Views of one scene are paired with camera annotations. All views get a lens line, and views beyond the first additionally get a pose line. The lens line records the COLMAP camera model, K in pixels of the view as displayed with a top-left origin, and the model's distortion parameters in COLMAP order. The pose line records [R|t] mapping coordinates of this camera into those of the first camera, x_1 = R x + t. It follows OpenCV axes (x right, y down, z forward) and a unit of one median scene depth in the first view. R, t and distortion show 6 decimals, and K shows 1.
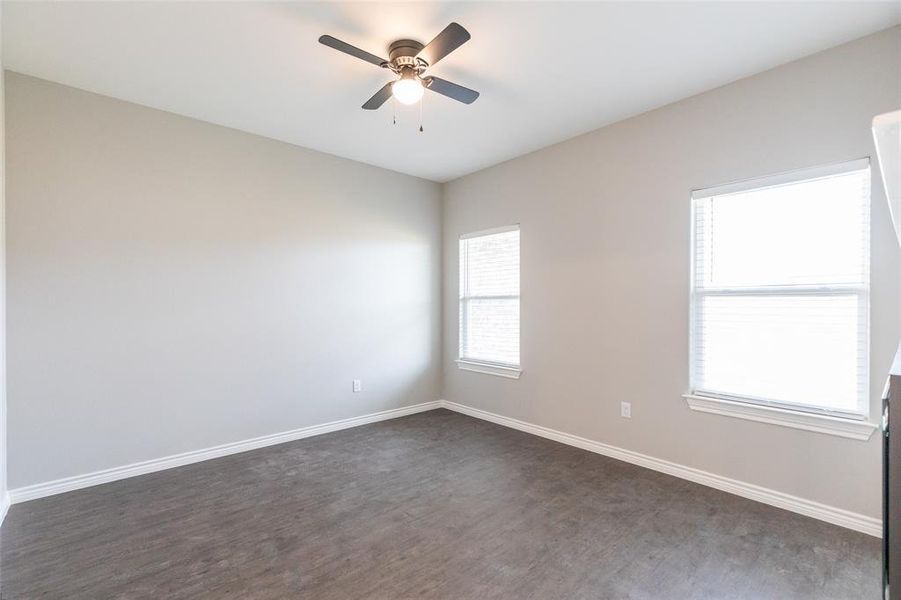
lens RADIAL K [[403.9, 0, 450.5], [0, 403.9, 304.8], [0, 0, 1]] dist [0.009028, -0.000164]
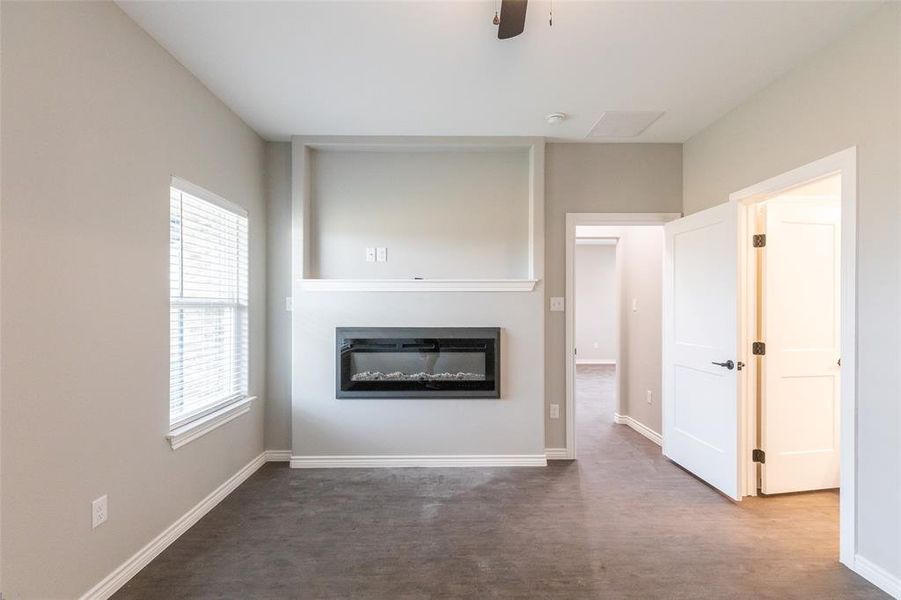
lens RADIAL K [[403.9, 0, 450.5], [0, 403.9, 304.8], [0, 0, 1]] dist [0.009028, -0.000164]
pose [[-0.757028, 0.000757, 0.653382, -0.422316], [0.000861, 1.000000, -0.000161, -0.033832], [-0.653382, 0.000440, -0.757029, 1.564527]]
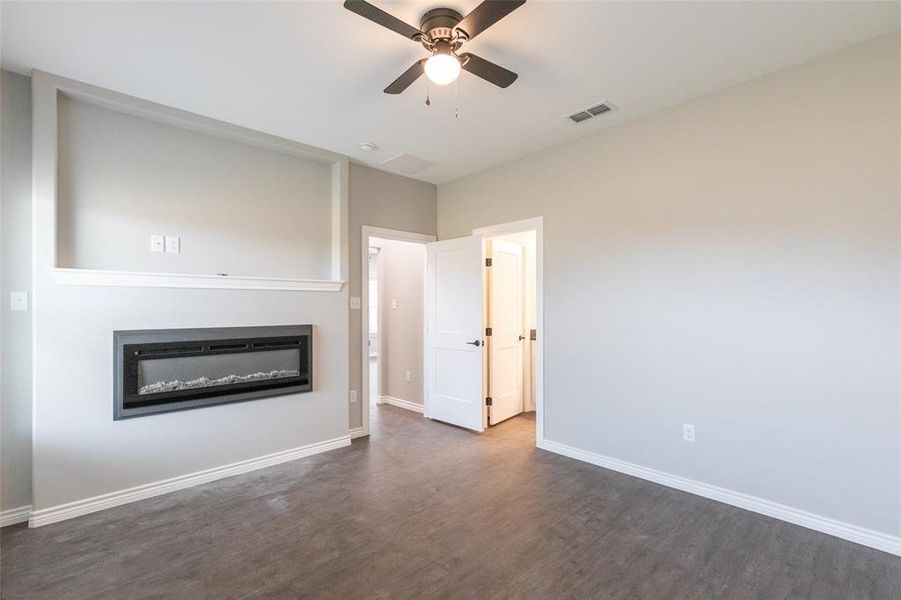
lens RADIAL K [[410.8, 0, 450.2], [0, 410.8, 305.6], [0, 0, 1]] dist [0.003911, 0.000367]
pose [[-0.999633, 0.003434, -0.026858, -0.098682], [0.003501, 0.999991, -0.002441, -0.019724], [0.026849, -0.002535, -0.999636, 1.937065]]
